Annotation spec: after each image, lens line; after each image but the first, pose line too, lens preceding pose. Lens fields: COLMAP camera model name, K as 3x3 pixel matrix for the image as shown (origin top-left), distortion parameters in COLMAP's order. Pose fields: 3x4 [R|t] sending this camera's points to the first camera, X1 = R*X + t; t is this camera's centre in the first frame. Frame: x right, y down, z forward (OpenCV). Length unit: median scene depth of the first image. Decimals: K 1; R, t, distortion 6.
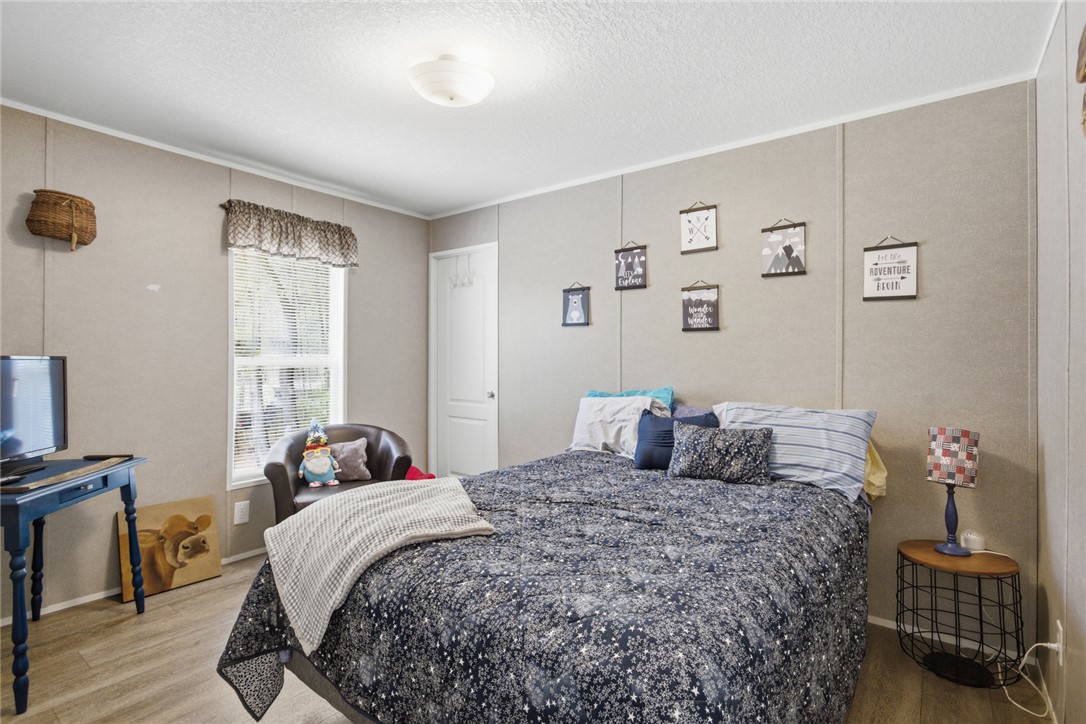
lens RADIAL K [[491.6, 0, 543.4], [0, 491.6, 359.2], [0, 0, 1]] dist [0.002017, 0.000174]
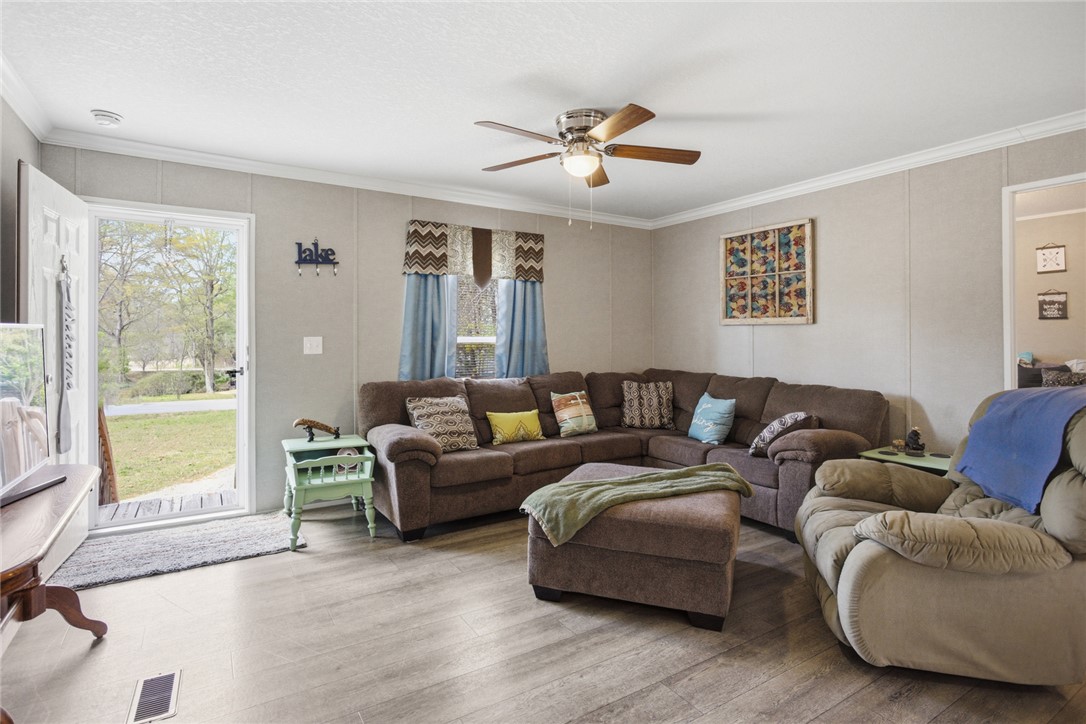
lens RADIAL K [[548.0, 0, 532.0], [0, 548.0, 333.1], [0, 0, 1]] dist [0.002657, -0.000296]
pose [[0.943885, -0.001330, -0.330273, -0.761326], [0.000607, 0.999997, -0.002292, -0.004973], [0.330275, 0.001963, 0.943883, -1.403219]]
